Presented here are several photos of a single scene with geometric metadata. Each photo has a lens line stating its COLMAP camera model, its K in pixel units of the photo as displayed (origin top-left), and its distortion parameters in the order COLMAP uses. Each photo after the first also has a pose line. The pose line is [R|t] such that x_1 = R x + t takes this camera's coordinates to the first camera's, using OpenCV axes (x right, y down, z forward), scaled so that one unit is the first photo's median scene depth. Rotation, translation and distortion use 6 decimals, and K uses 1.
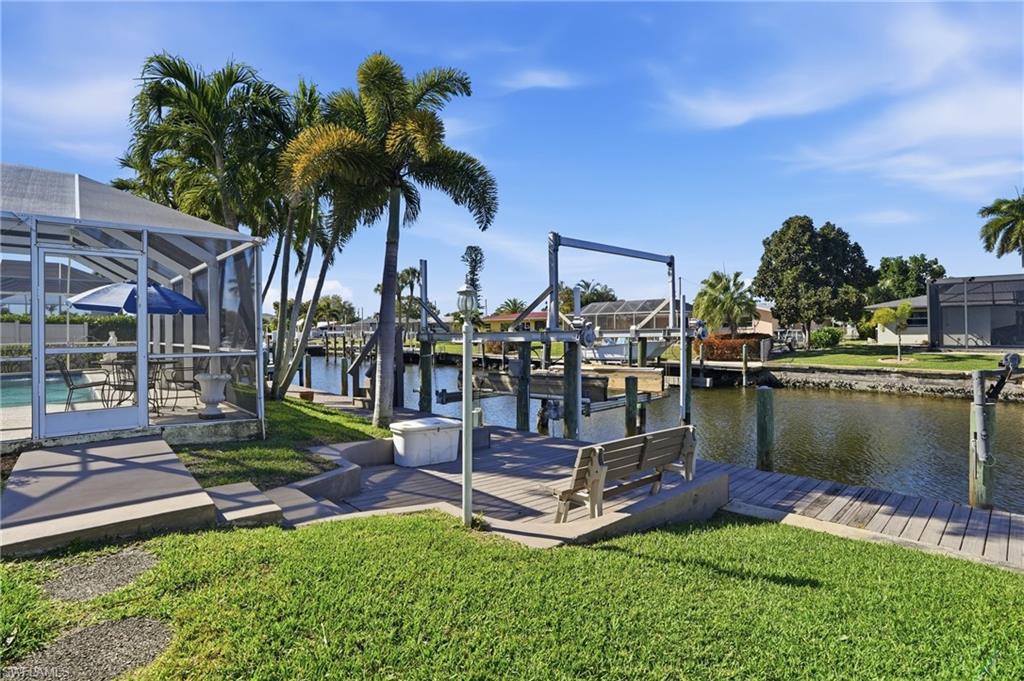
lens RADIAL K [[485.3, 0, 514.7], [0, 485.3, 329.7], [0, 0, 1]] dist [-0.063524, 0.000148]
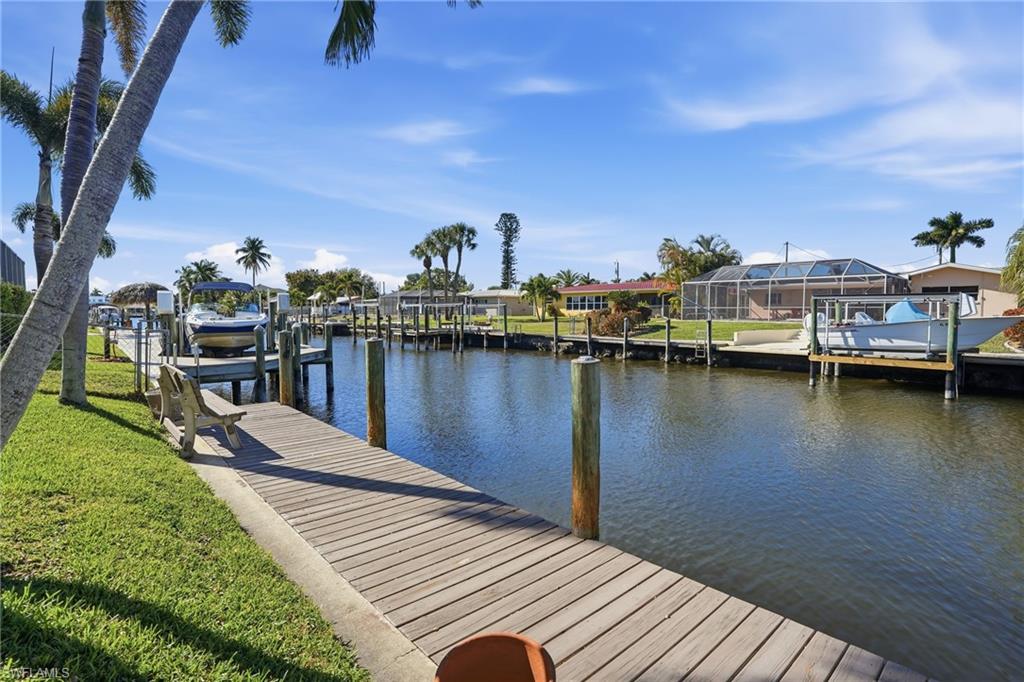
lens RADIAL K [[493.4, 0, 512.0], [0, 493.4, 341.0], [0, 0, 1]] dist [-0.046402, 0.000998]
pose [[0.999255, 0.009462, -0.037403, -0.221153], [-0.007097, 0.997997, 0.062861, 0.022120], [0.037923, -0.062549, 0.997321, 0.457125]]
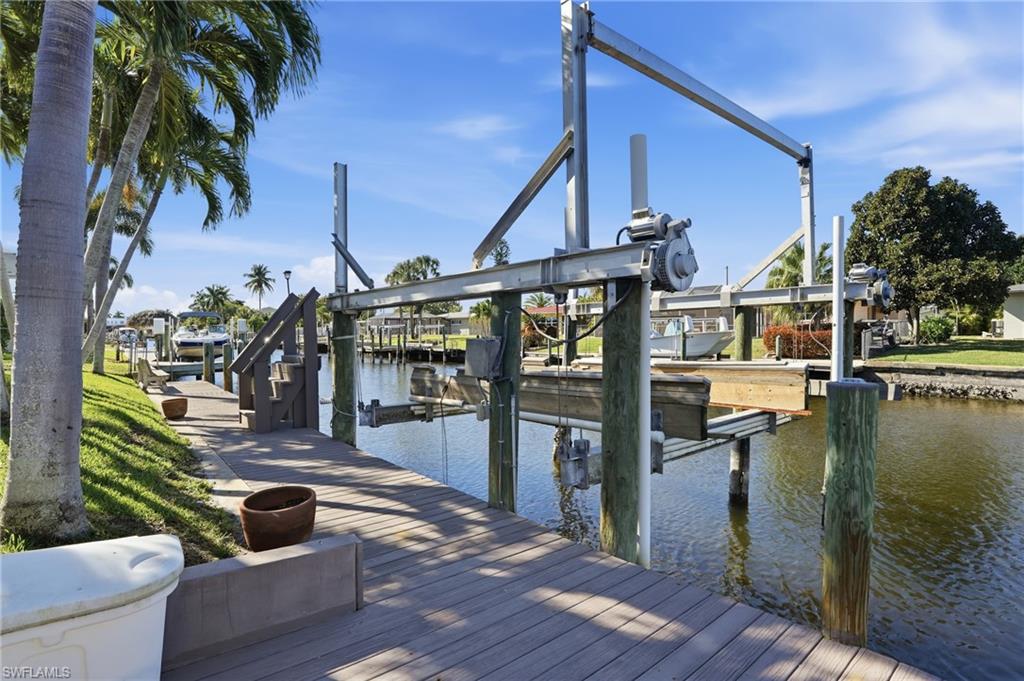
lens RADIAL K [[493.4, 0, 512.0], [0, 493.4, 340.5], [0, 0, 1]] dist [-0.046402, 0.000998]
pose [[0.997886, 0.002322, -0.064944, 0.019393], [-0.000858, 0.999745, 0.022555, 0.020297], [0.064980, -0.022452, 0.997634, 0.211813]]
